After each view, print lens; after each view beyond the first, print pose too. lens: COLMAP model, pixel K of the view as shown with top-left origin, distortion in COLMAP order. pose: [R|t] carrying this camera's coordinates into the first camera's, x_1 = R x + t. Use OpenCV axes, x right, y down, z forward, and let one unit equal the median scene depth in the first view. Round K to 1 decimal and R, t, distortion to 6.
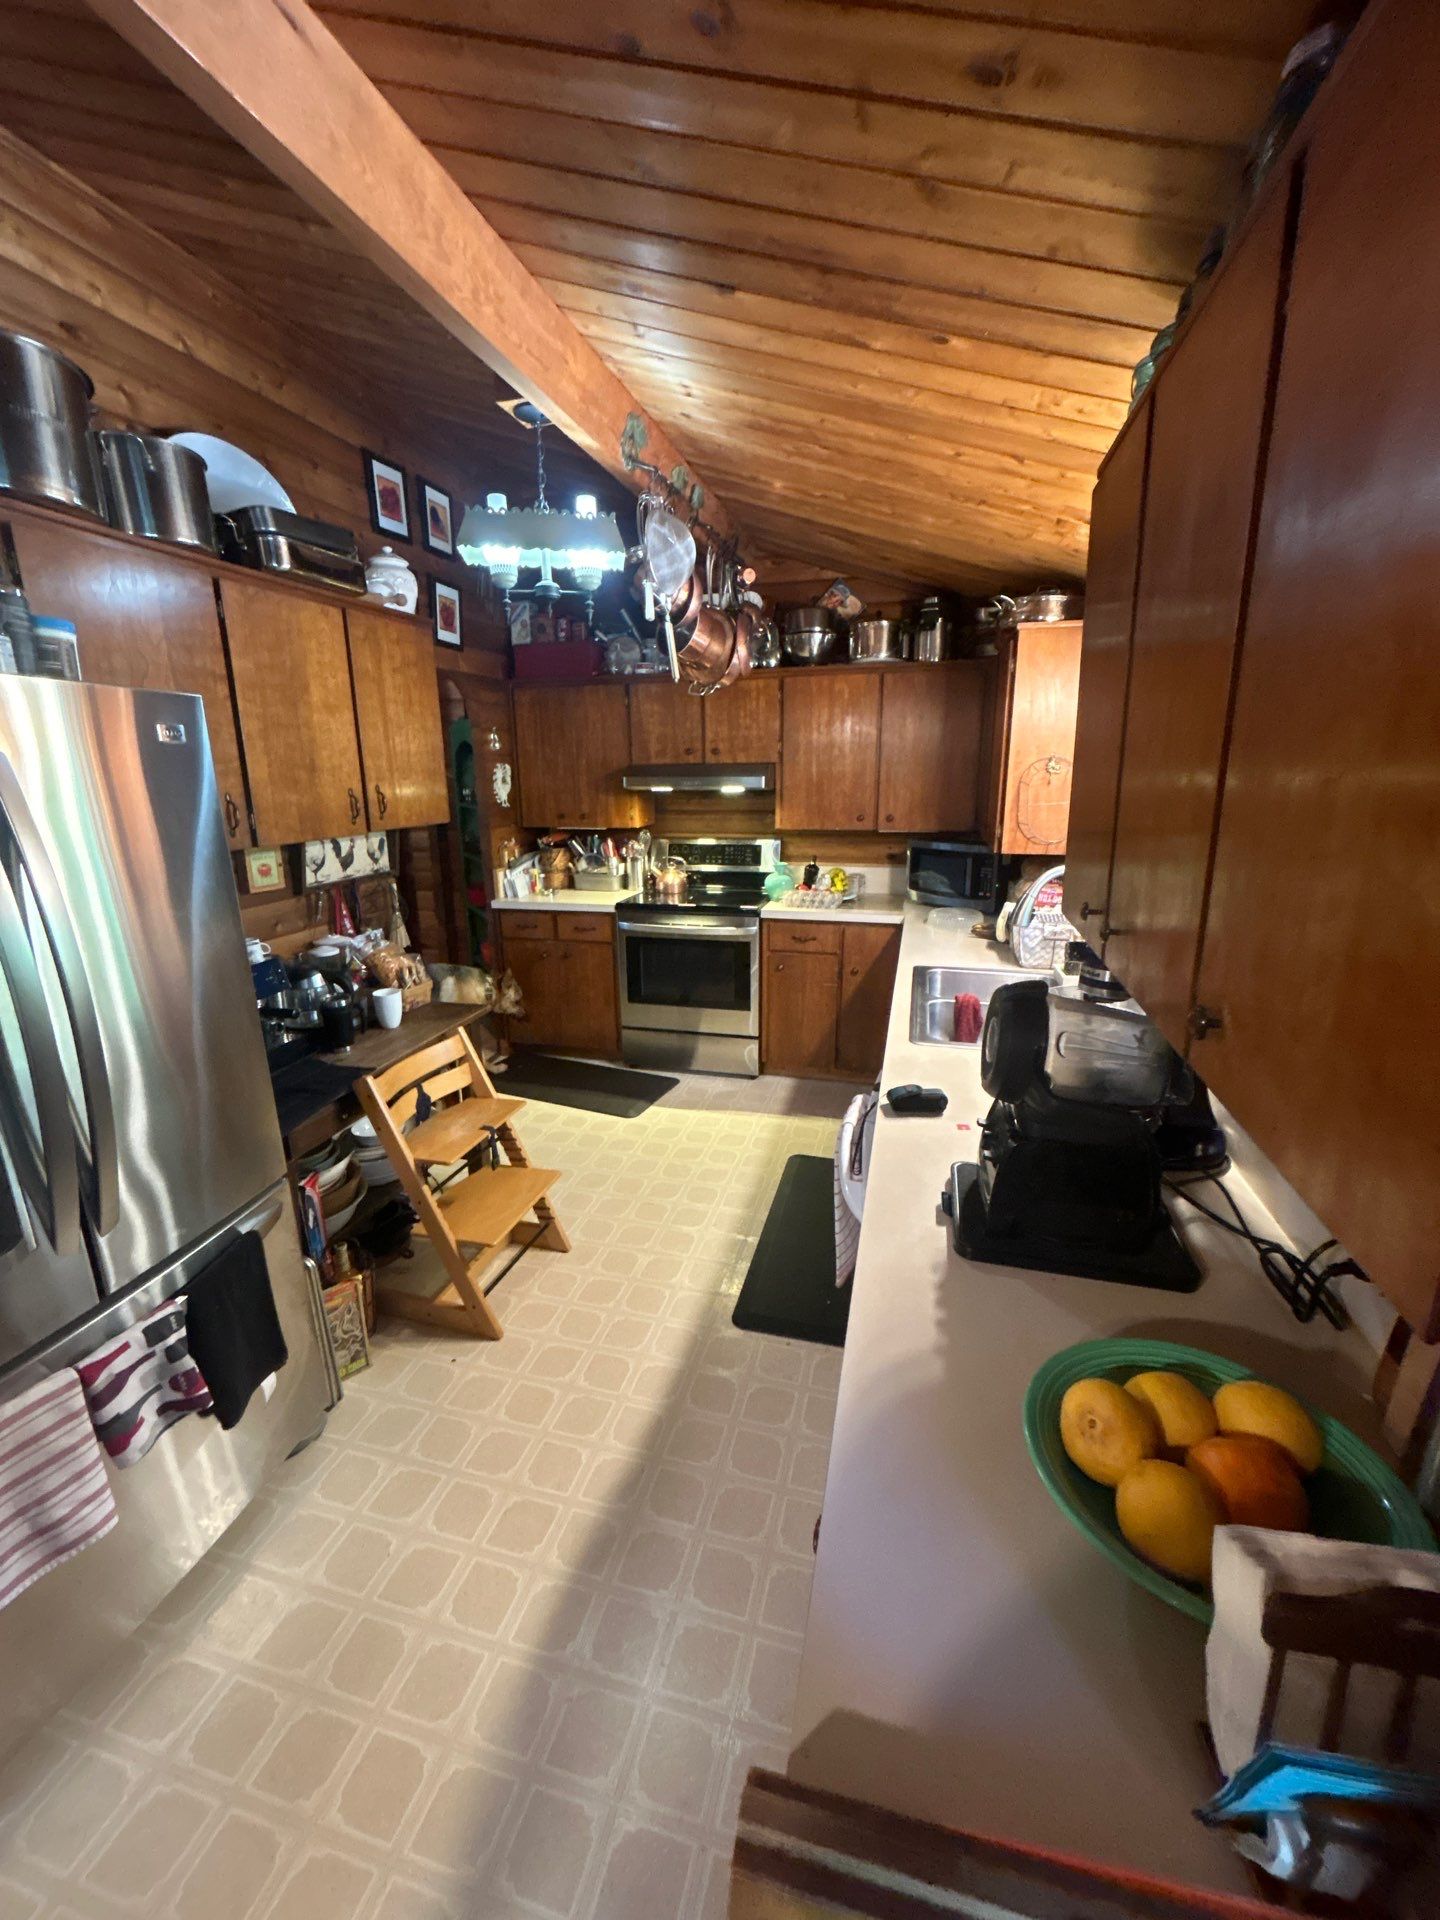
lens RADIAL K [[773.6, 0, 719.5], [0, 773.6, 957.2], [0, 0, 1]] dist [-0.002121, 0.000789]
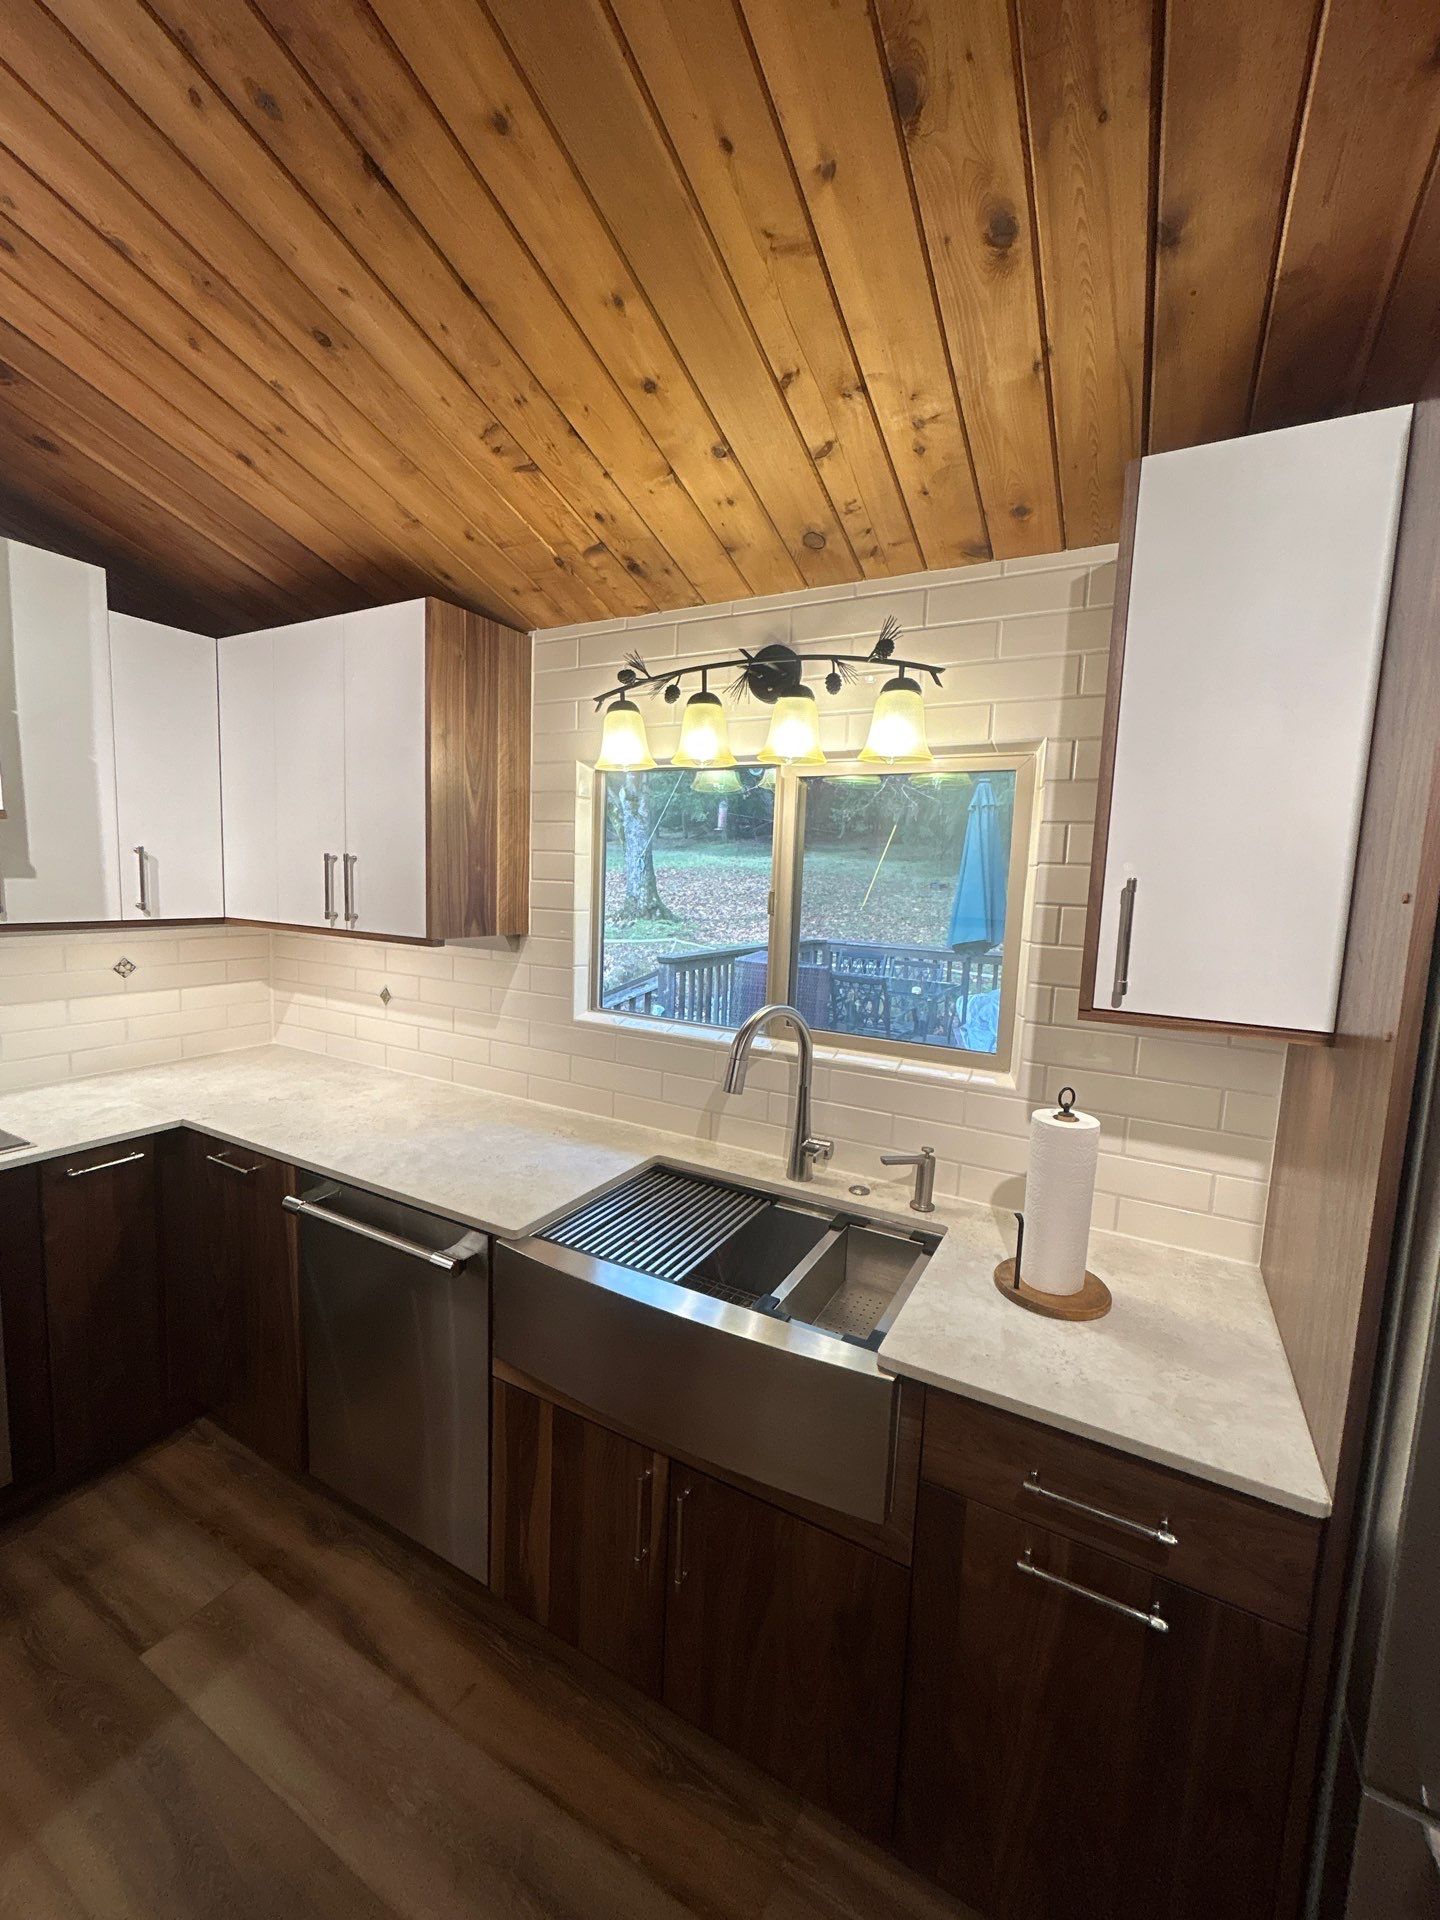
lens RADIAL K [[773.6, 0, 734.5], [0, 773.6, 953.0], [0, 0, 1]] dist [-0.002121, 0.000789]
pose [[0.242426, -0.080581, 0.966818, -0.289073], [0.194709, 0.980310, 0.032883, -0.173318], [-0.950430, 0.180276, 0.253343, 0.747015]]
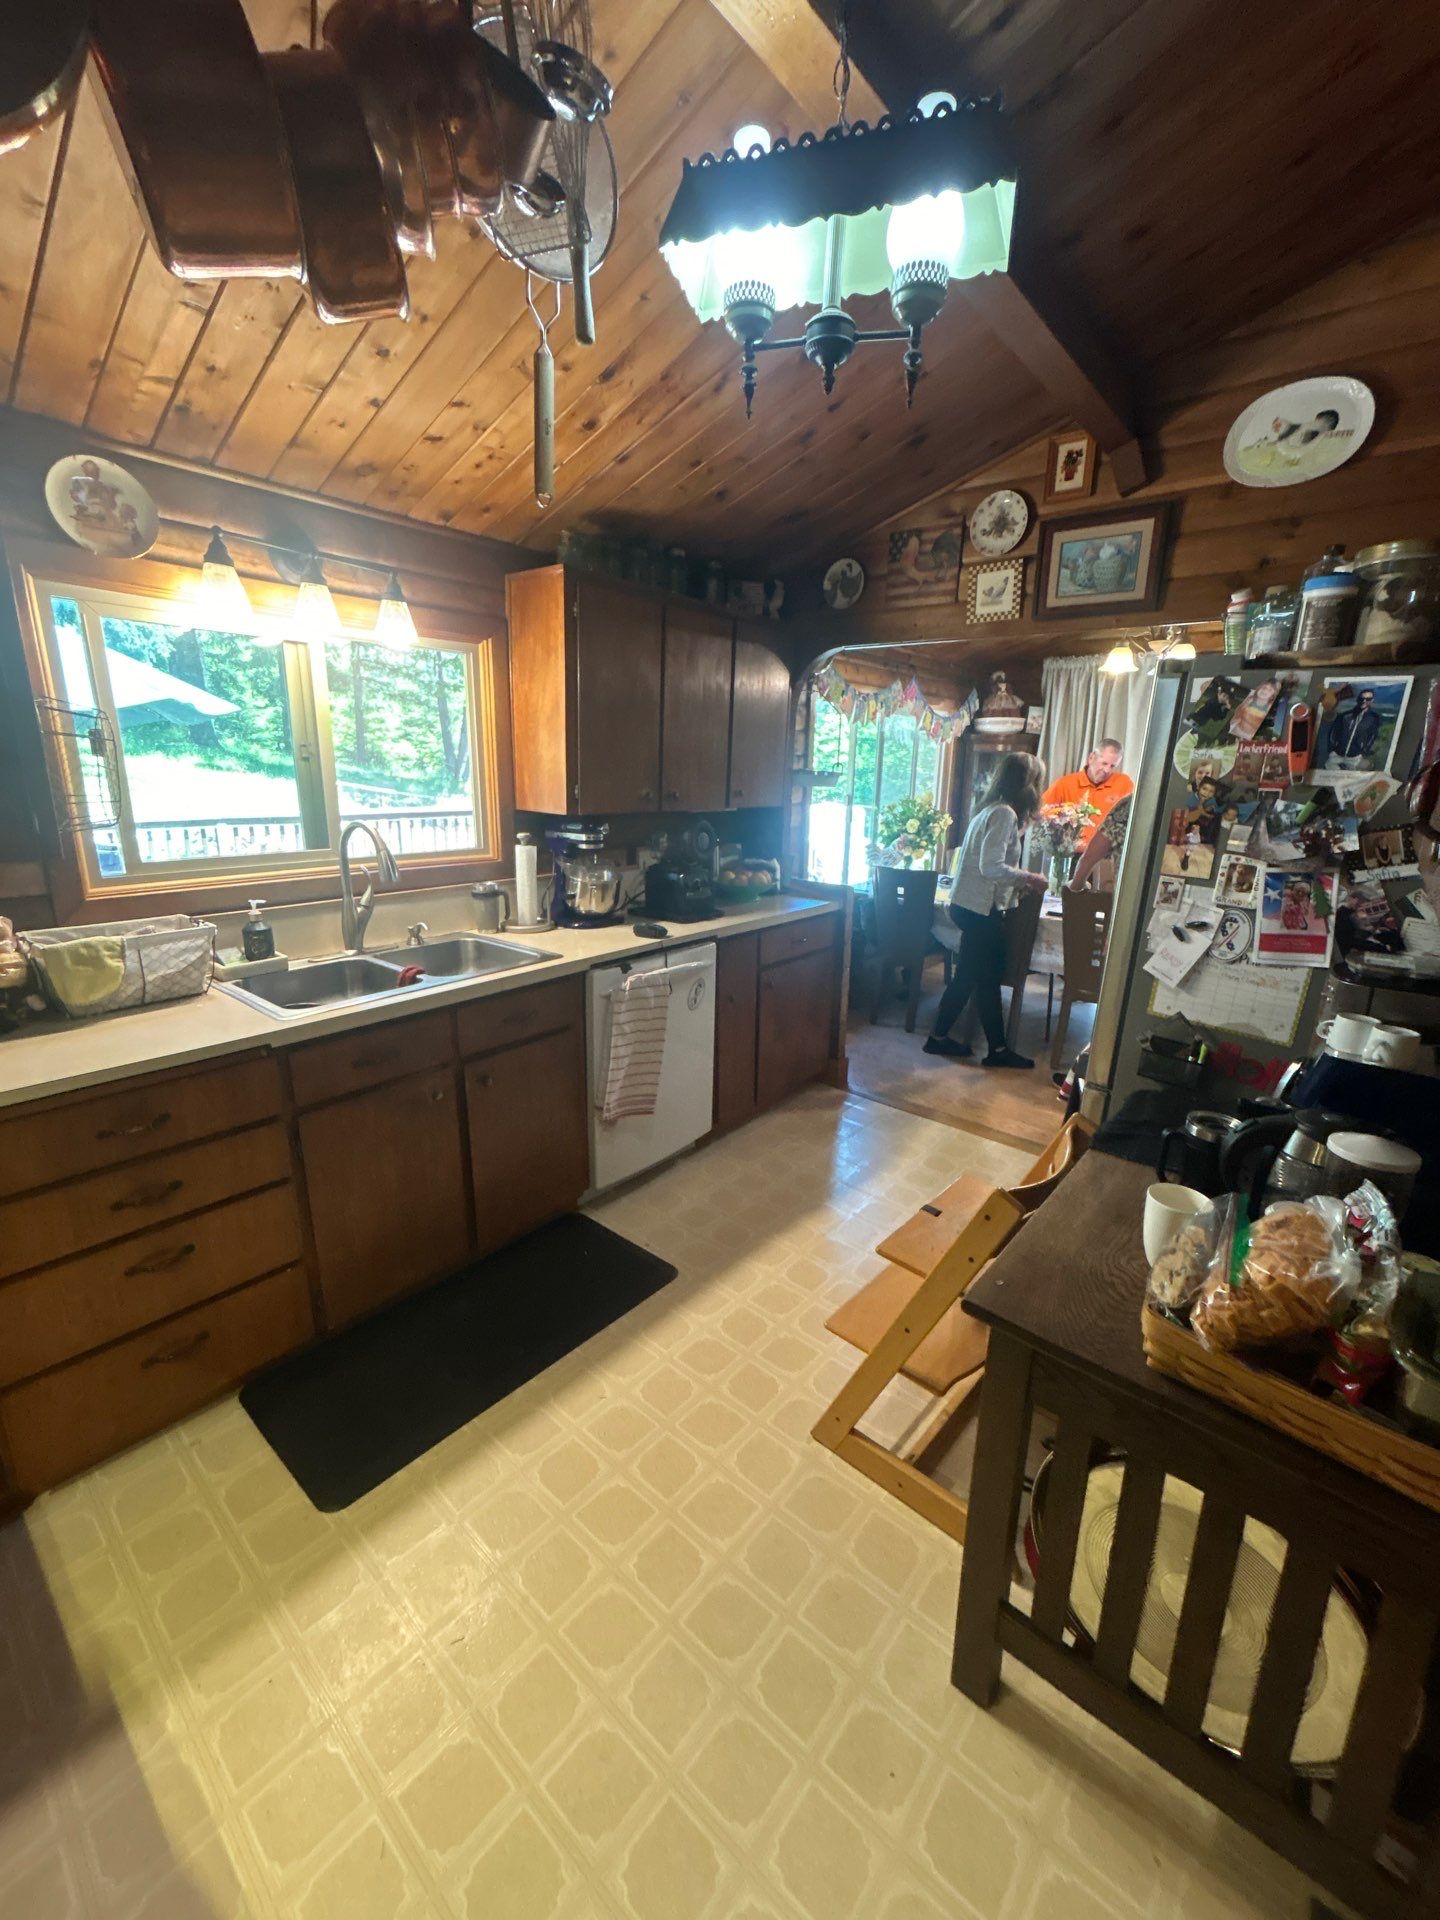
lens RADIAL K [[773.6, 0, 718.9], [0, 773.6, 957.6], [0, 0, 1]] dist [-0.002121, 0.000789]
pose [[-0.903288, -0.111615, 0.414261, -0.407498], [0.093638, 0.891001, 0.444240, -0.347127], [-0.418691, 0.440067, -0.794379, 1.598709]]
